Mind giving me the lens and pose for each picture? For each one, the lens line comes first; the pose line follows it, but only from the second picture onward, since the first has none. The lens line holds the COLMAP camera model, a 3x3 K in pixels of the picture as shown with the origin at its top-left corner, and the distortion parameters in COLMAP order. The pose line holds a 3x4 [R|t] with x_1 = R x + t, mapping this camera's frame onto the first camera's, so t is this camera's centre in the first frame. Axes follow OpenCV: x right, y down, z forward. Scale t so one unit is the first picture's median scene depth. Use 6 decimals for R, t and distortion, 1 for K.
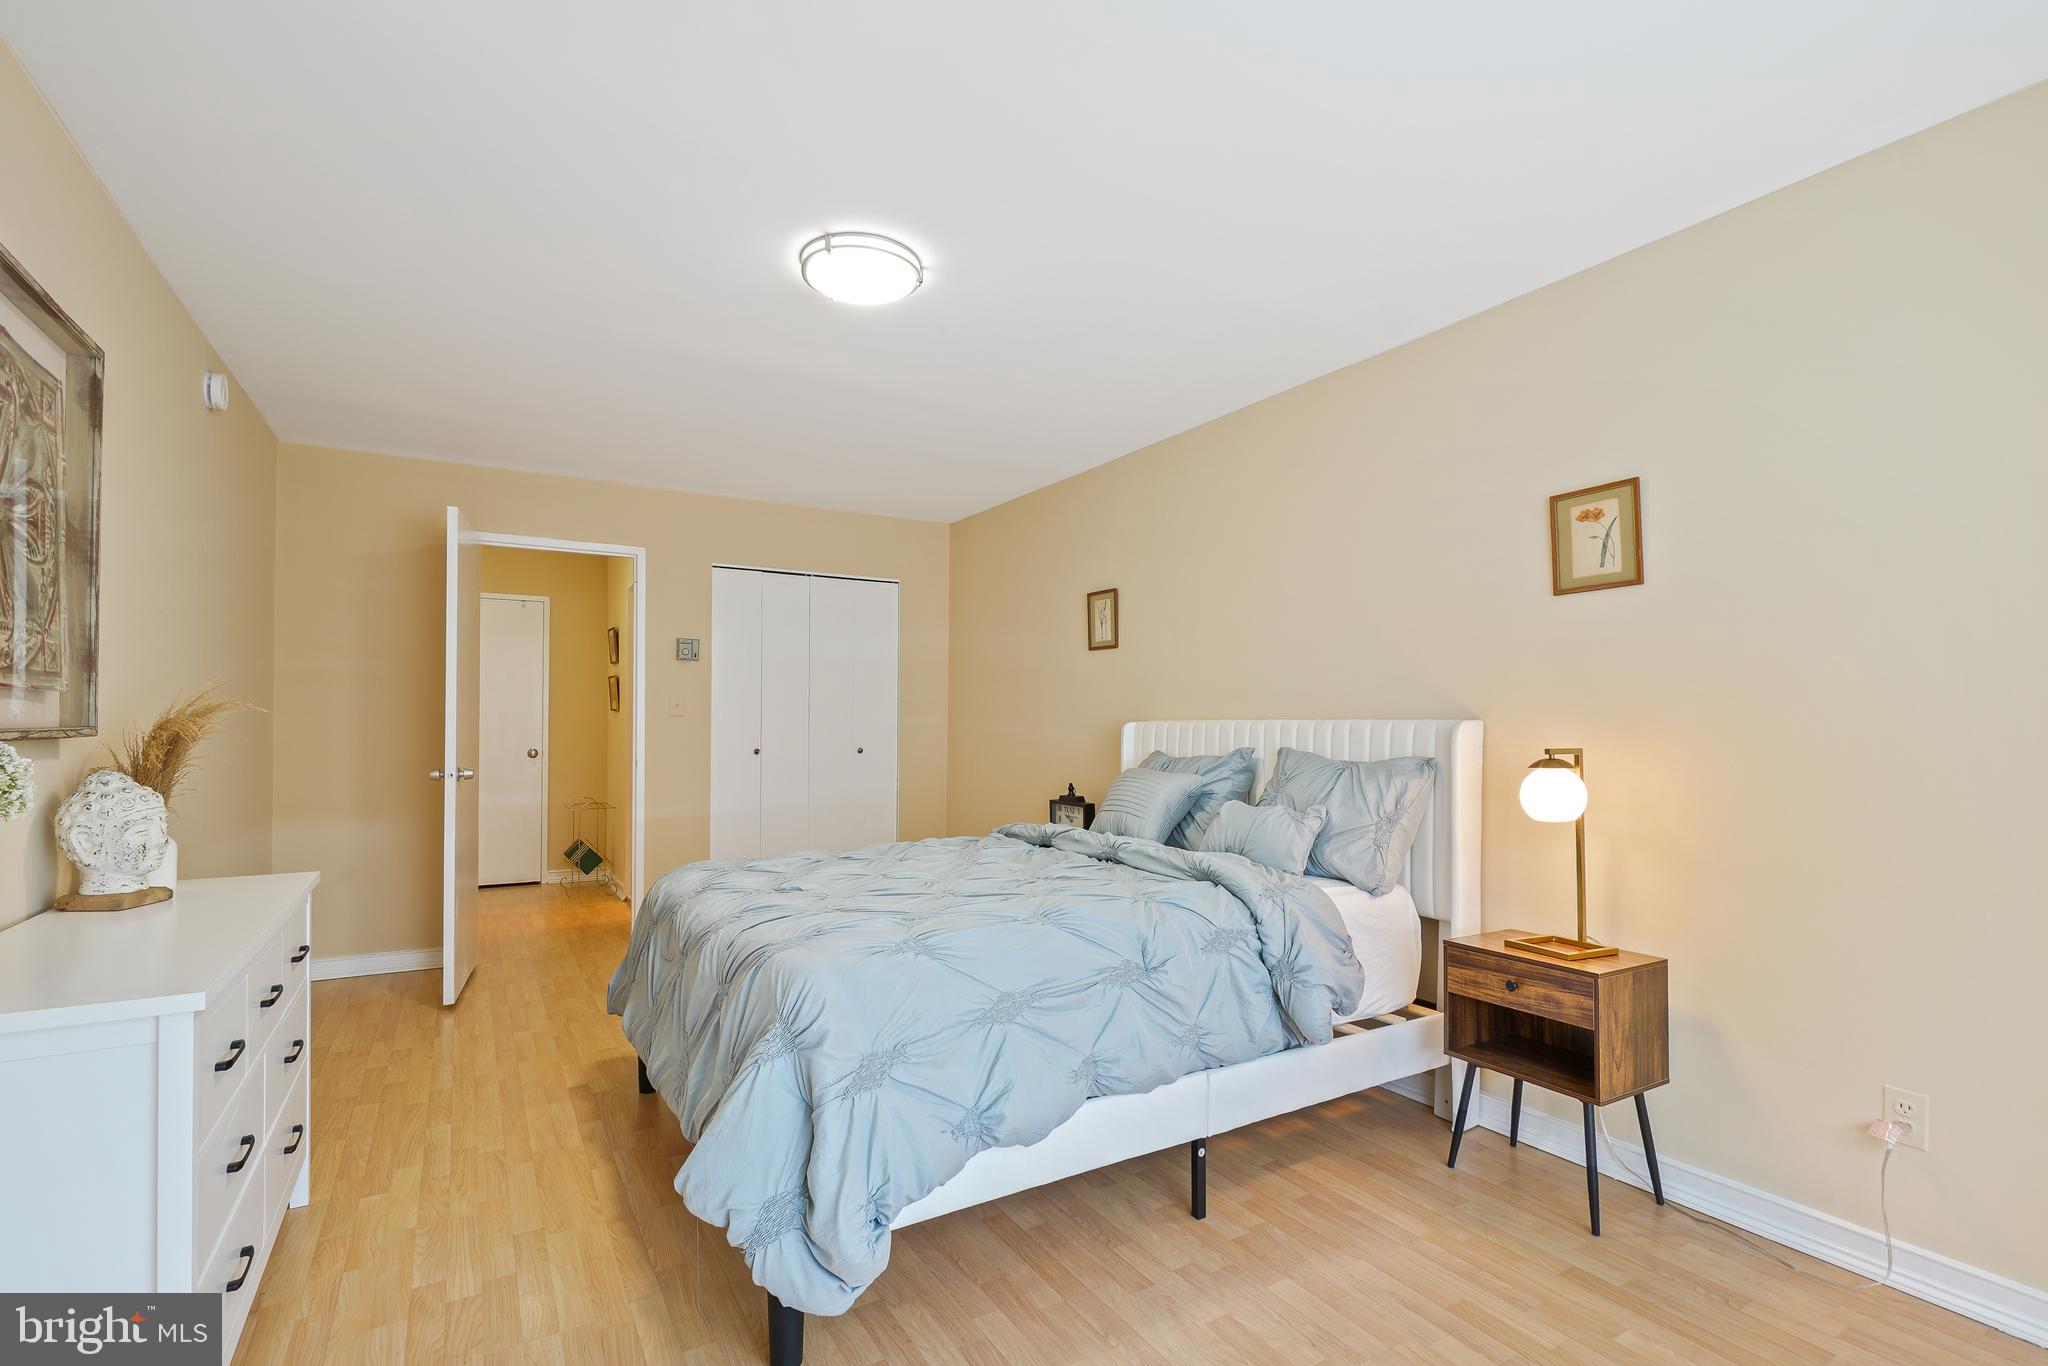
lens RADIAL K [[866.0, 0, 1095.7], [0, 866.0, 697.7], [0, 0, 1]] dist [-0.008042, -0.000266]
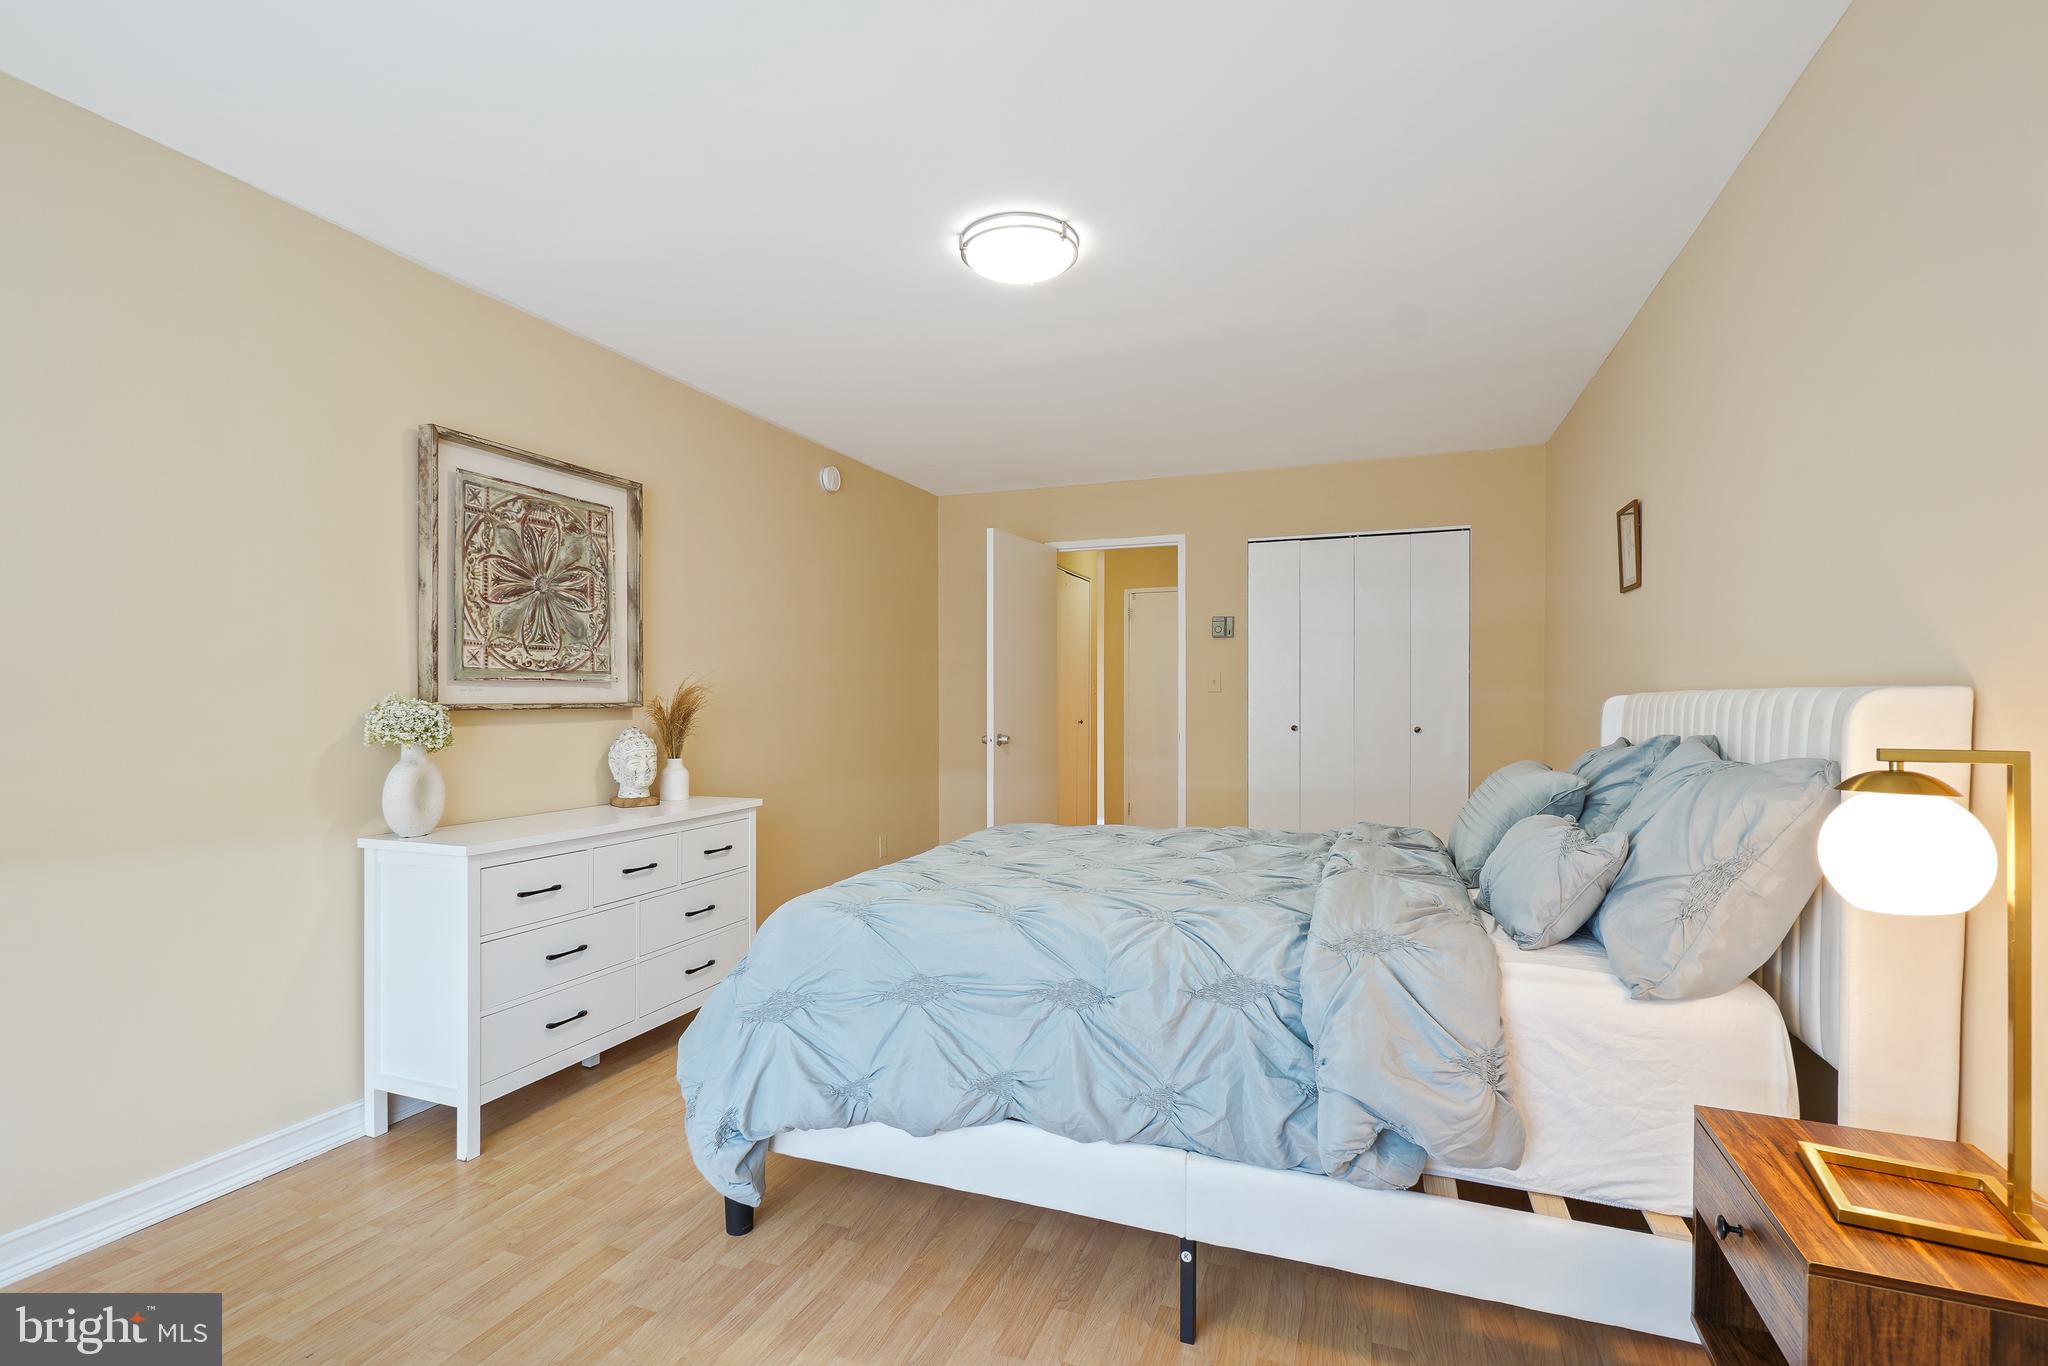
lens RADIAL K [[922.4, 0, 1027.7], [0, 922.4, 682.8], [0, 0, 1]] dist [-0.008834, -0.001150]
pose [[0.625717, -0.016443, -0.779877, 0.618870], [0.025874, 0.999665, -0.000318, 0.013130], [0.779621, -0.019980, 0.625933, 0.356458]]
